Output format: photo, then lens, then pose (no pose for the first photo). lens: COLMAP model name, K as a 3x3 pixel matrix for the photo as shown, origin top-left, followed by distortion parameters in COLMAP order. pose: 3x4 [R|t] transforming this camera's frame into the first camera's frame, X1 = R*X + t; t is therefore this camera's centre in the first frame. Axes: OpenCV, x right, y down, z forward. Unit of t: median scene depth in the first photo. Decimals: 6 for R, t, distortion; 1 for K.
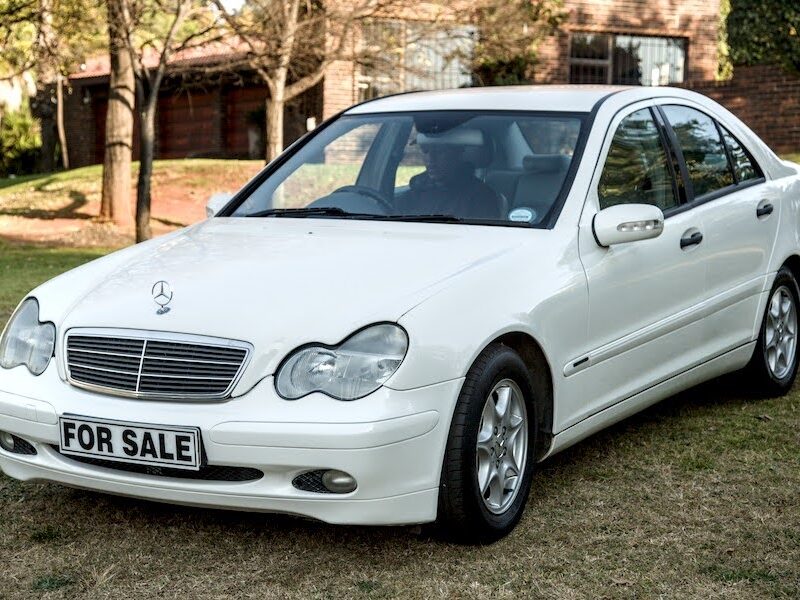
lens RADIAL K [[1626.3, 0, 401.7], [0, 1626.3, 296.8], [0, 0, 1]] dist [0.261916, 0.000000]
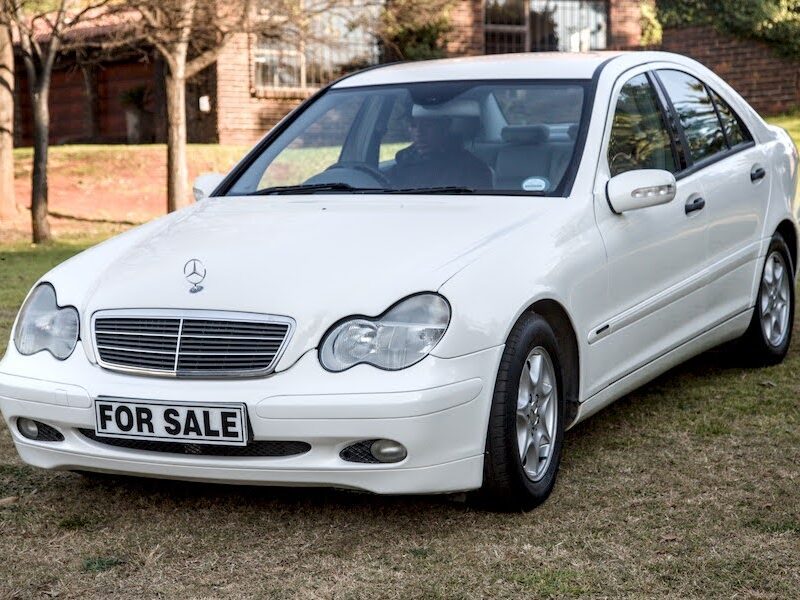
lens RADIAL K [[1814.2, 0, 399.1], [0, 1814.2, 299.7], [0, 0, 1]] dist [0.320763, 0.000000]
pose [[0.997255, -0.034034, 0.065765, -0.092503], [0.033829, 0.999419, 0.004234, 0.013845], [-0.065871, -0.001997, 0.997826, -0.108413]]
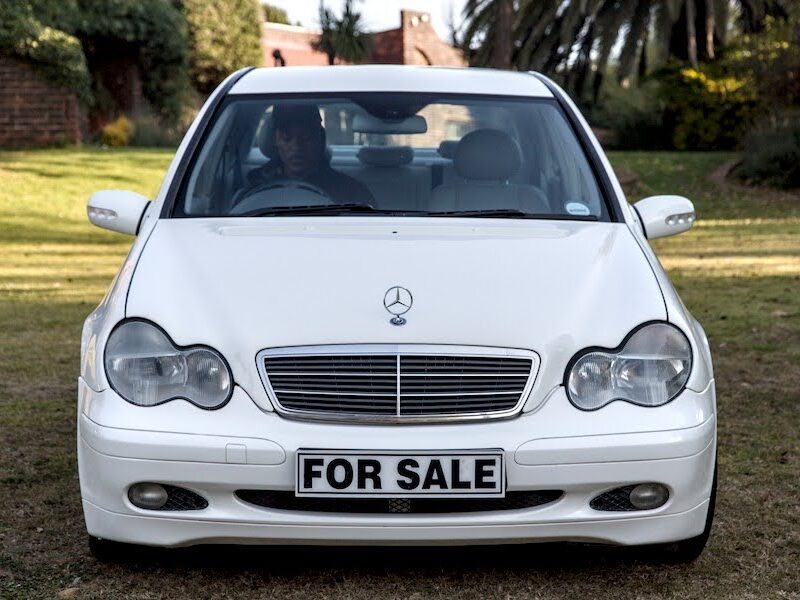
lens RADIAL K [[2131.9, 0, 400.0], [0, 2131.9, 305.2], [0, 0, 1]] dist [0.447209, 0.000000]
pose [[0.843986, -0.037079, 0.535082, -0.717821], [0.046609, 0.998904, -0.004296, 0.004738], [-0.534336, 0.028565, 0.844789, 0.051136]]
